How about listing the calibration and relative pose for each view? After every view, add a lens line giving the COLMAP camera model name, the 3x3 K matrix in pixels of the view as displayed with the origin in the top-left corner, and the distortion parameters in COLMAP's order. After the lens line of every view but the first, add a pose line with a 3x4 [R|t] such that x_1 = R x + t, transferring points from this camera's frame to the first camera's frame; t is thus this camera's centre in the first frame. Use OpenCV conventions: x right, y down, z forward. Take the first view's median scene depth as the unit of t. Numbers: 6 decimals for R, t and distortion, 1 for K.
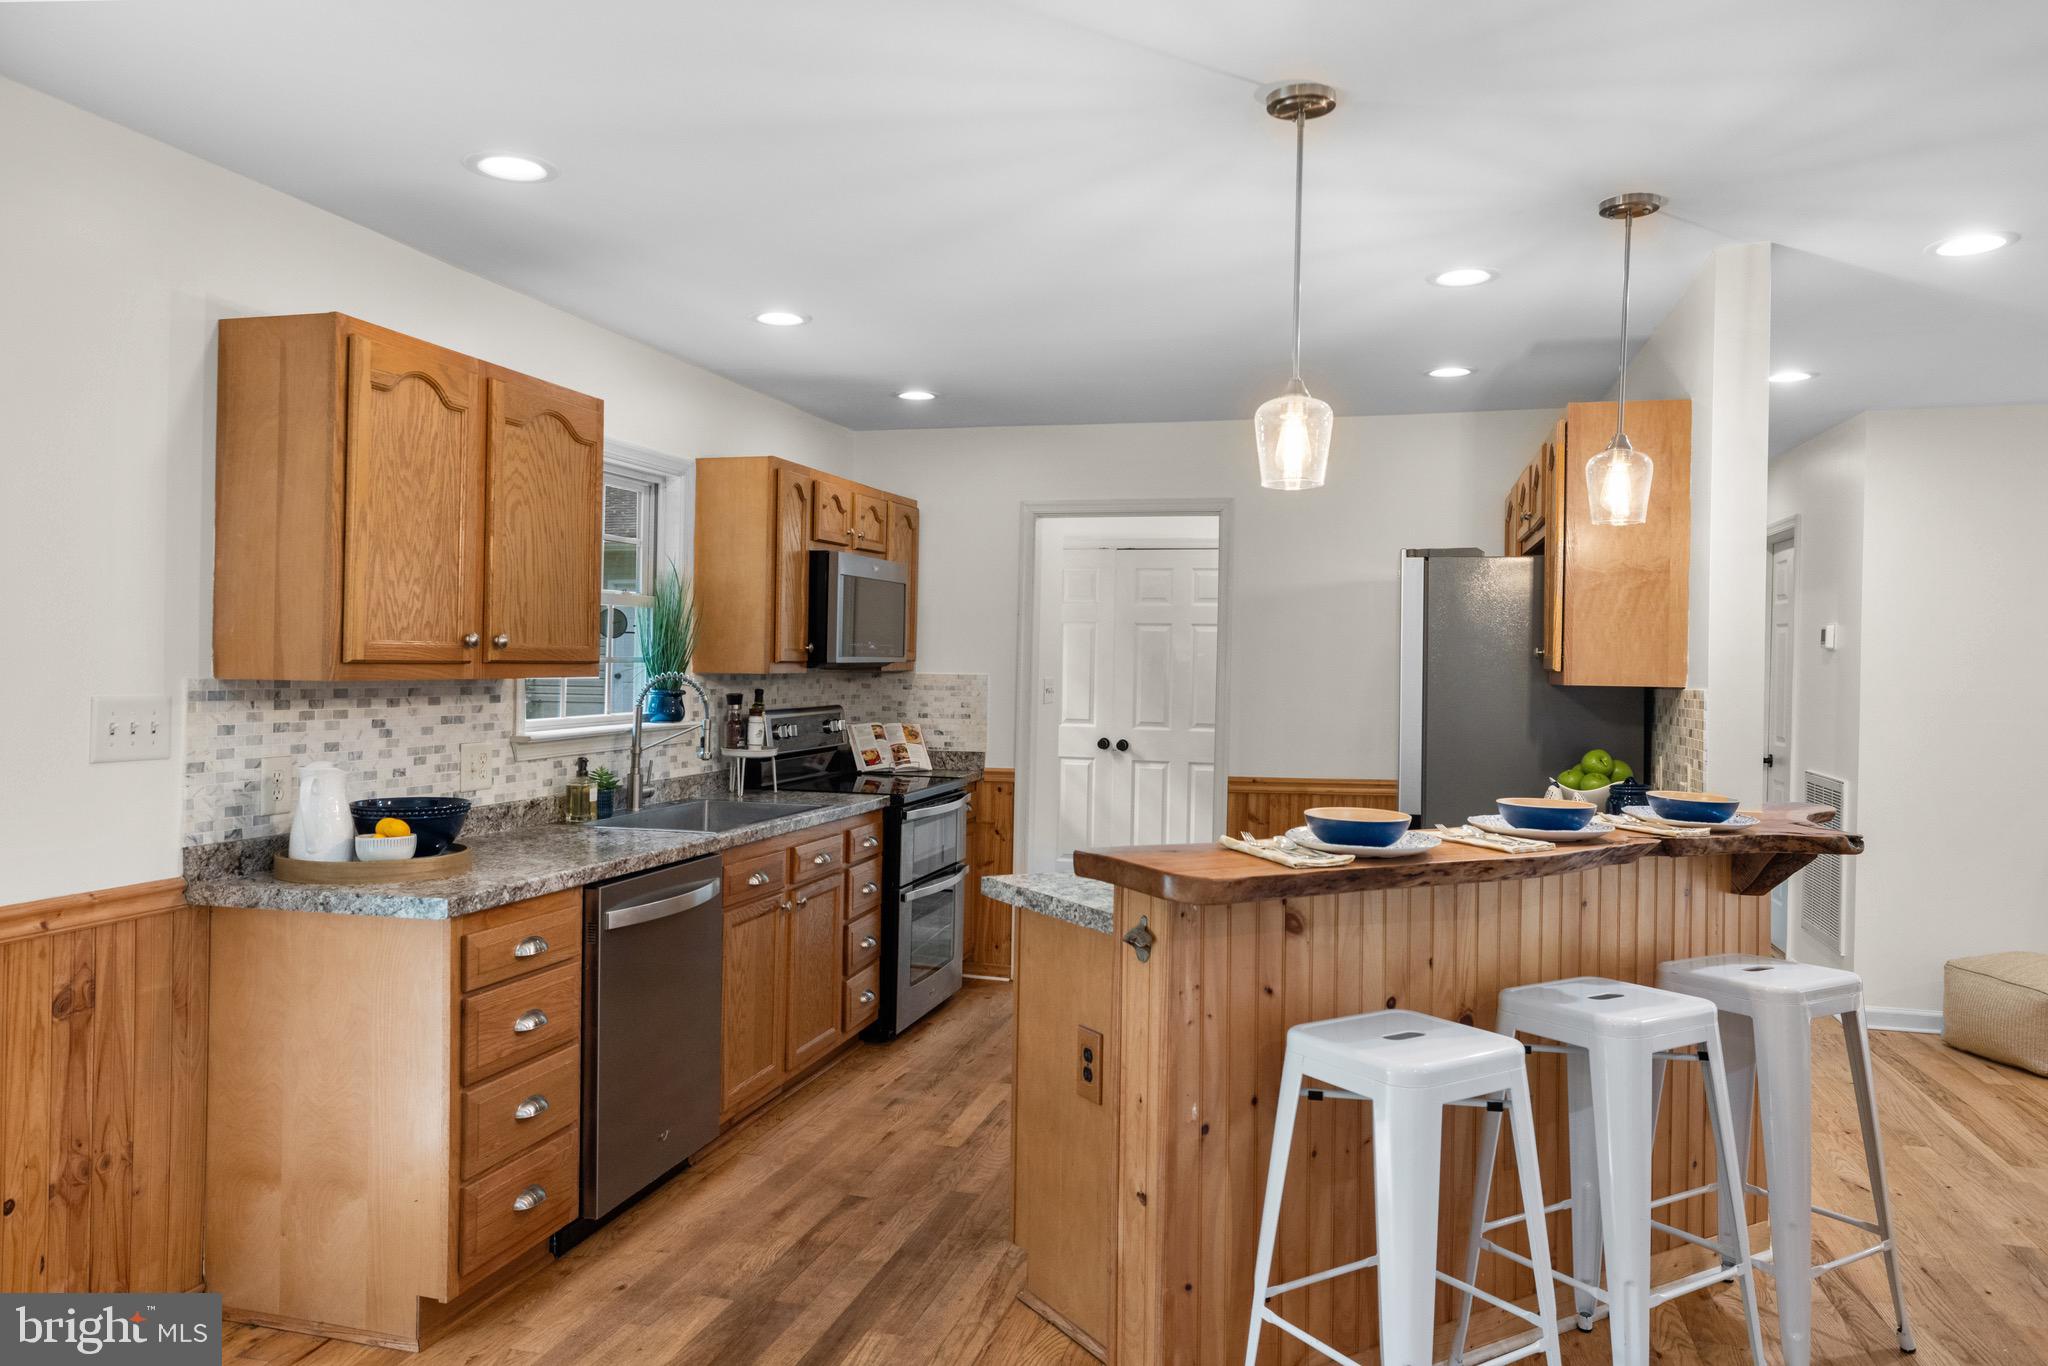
lens RADIAL K [[1392.4, 0, 1024.0], [0, 1392.4, 683.0], [0, 0, 1]] dist [0.004065, 0.002242]
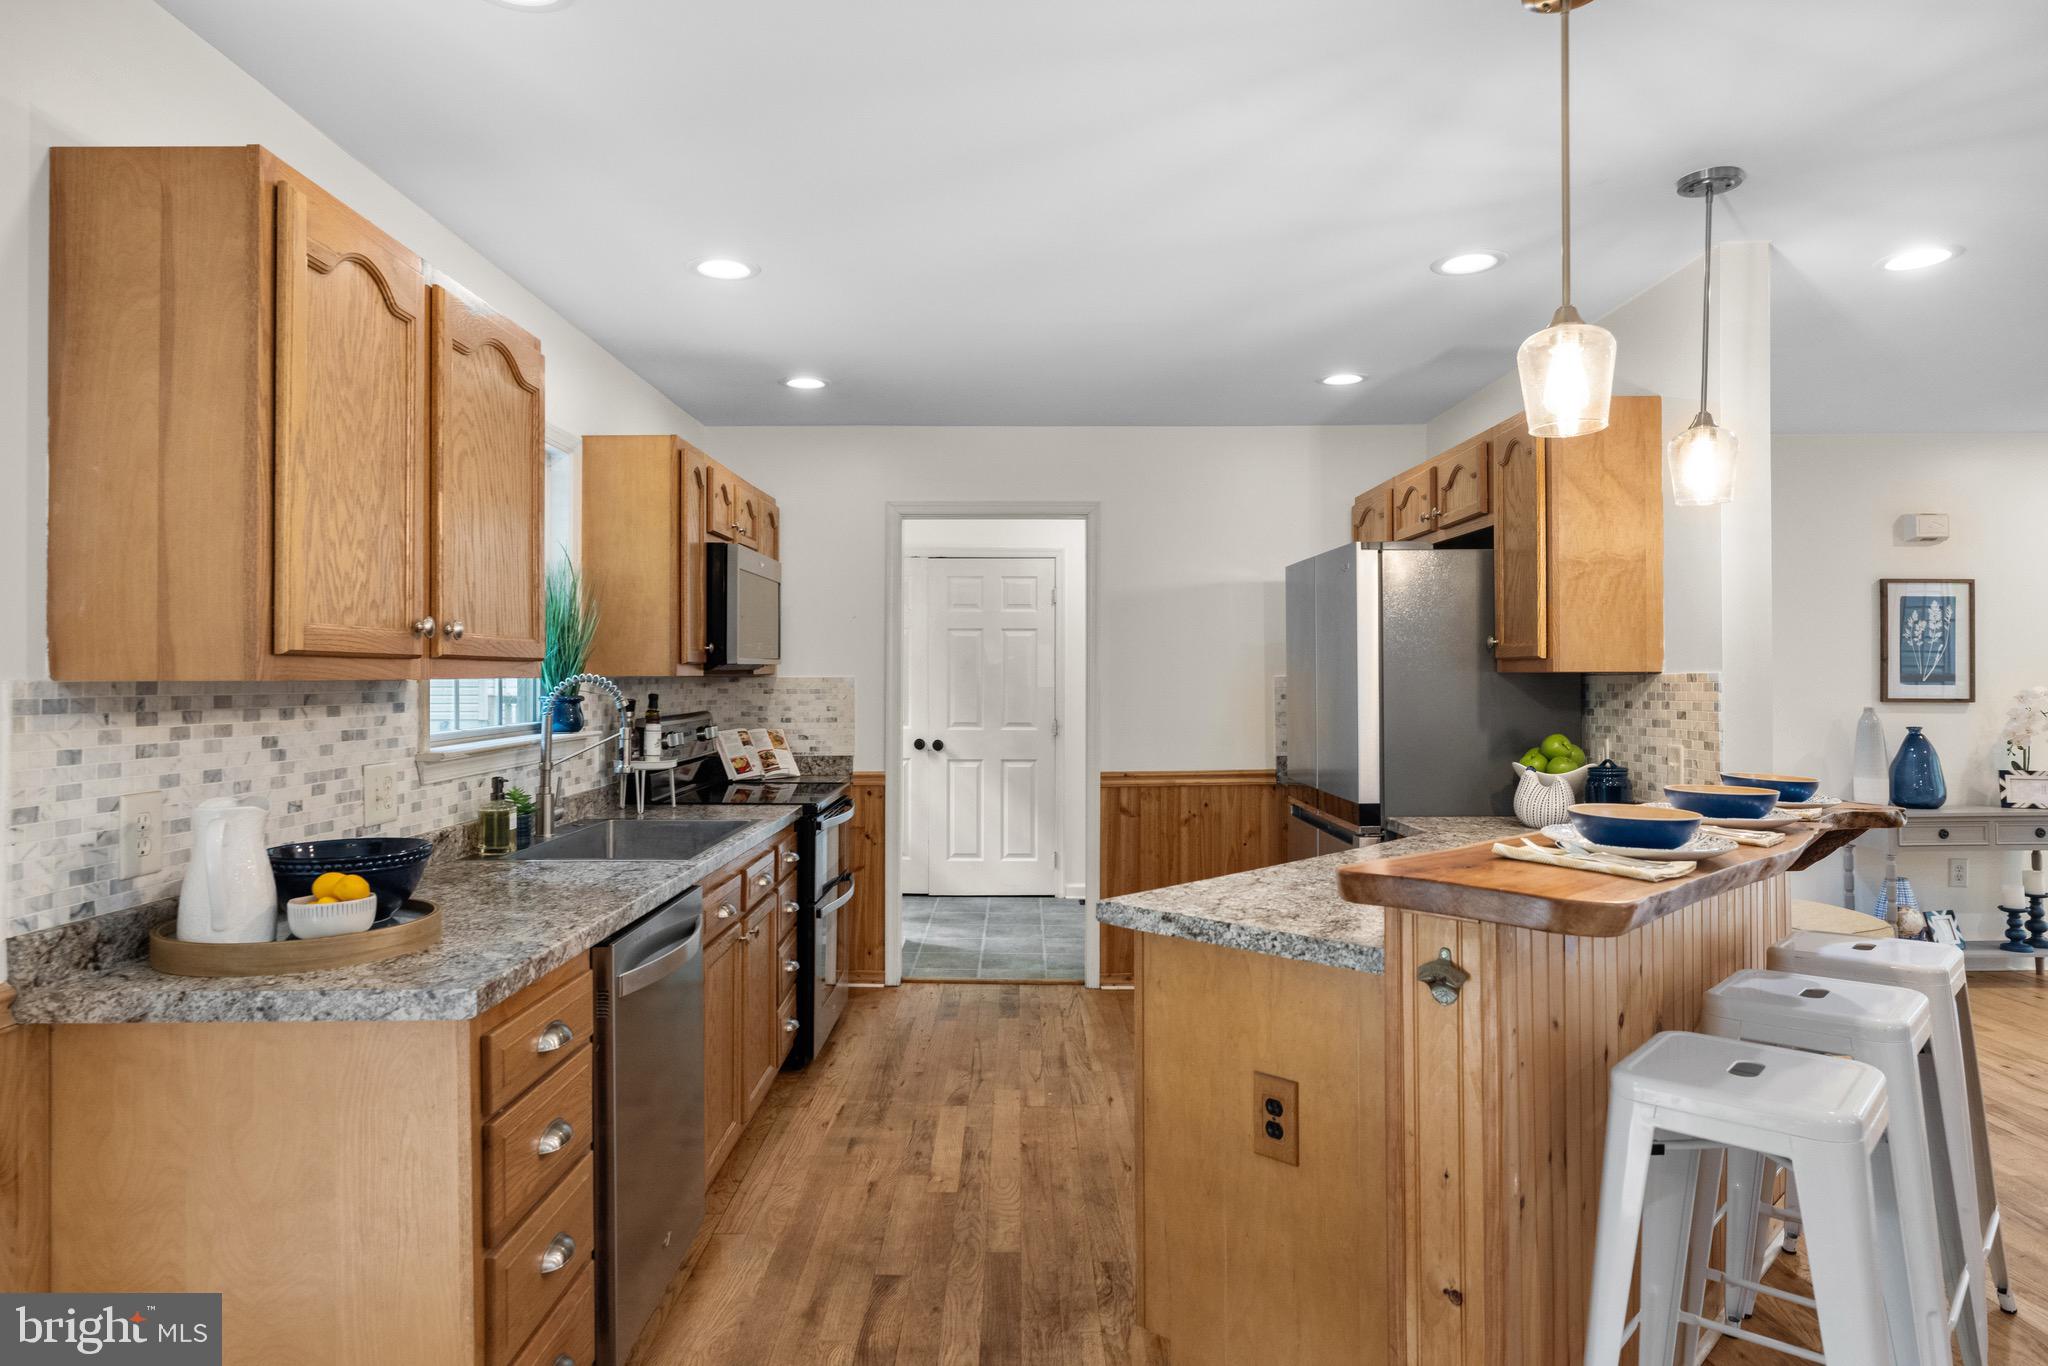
lens RADIAL K [[1187.7, 0, 1005.6], [0, 1187.7, 685.3], [0, 0, 1]] dist [0.004261, -0.000009]
pose [[0.966465, -0.016740, 0.256253, -0.250326], [0.018162, 0.999830, -0.003183, 0.008026], [-0.256156, 0.007731, 0.966605, 0.290204]]
